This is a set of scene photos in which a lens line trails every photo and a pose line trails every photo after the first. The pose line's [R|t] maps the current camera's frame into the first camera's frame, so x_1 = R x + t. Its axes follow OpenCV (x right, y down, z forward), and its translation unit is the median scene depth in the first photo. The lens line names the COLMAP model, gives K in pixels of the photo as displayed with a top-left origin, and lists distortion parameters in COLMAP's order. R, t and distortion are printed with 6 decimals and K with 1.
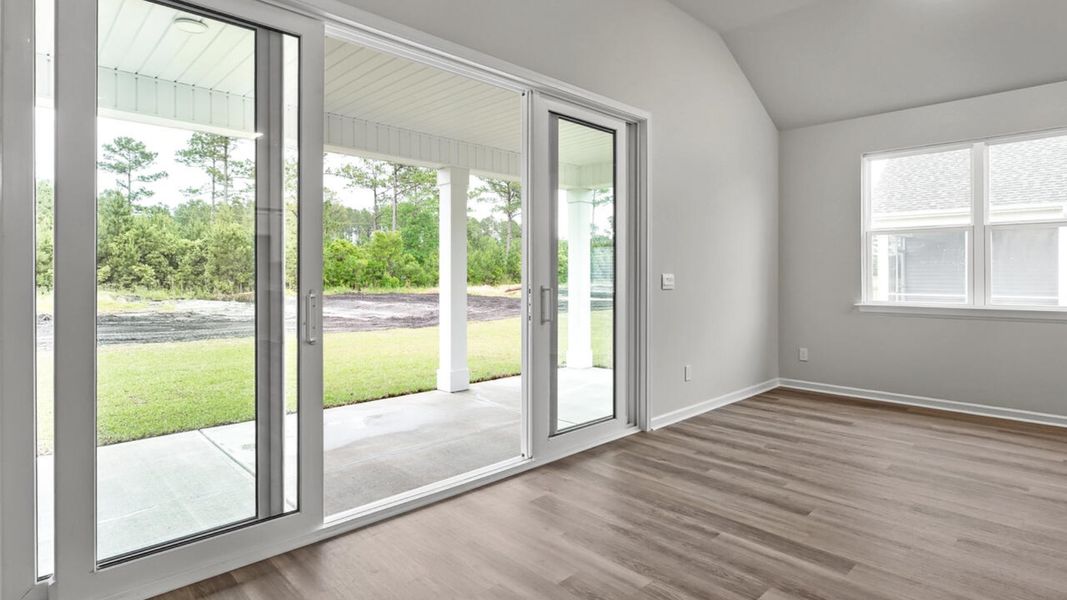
lens RADIAL K [[549.0, 0, 508.0], [0, 549.0, 275.6], [0, 0, 1]] dist [-0.004872, 0.005939]
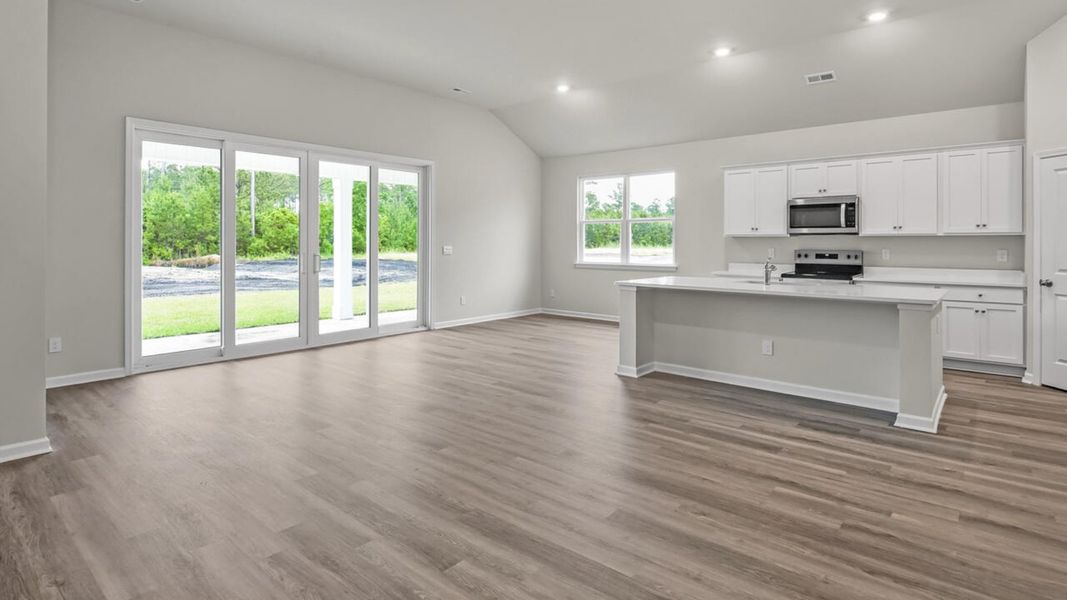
lens RADIAL K [[549.0, 0, 517.4], [0, 549.0, 243.4], [0, 0, 1]] dist [-0.004872, 0.005939]
pose [[0.994426, 0.001758, 0.105423, 0.040806], [-0.001993, 0.999996, 0.002120, -0.002037], [-0.105419, -0.002318, 0.994425, -0.106679]]
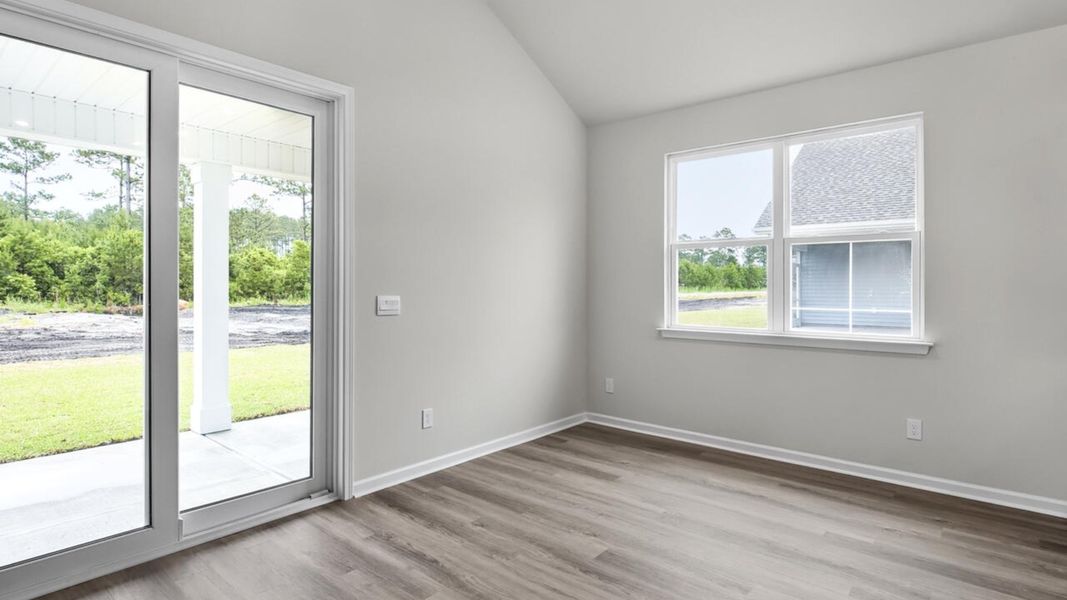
lens RADIAL K [[549.0, 0, 505.6], [0, 549.0, 284.2], [0, 0, 1]] dist [-0.004872, 0.005939]
pose [[0.995900, 0.002862, 0.090421, 0.047819], [-0.002540, 0.999990, -0.003678, -0.002003], [-0.090430, 0.003433, 0.995897, 0.024707]]
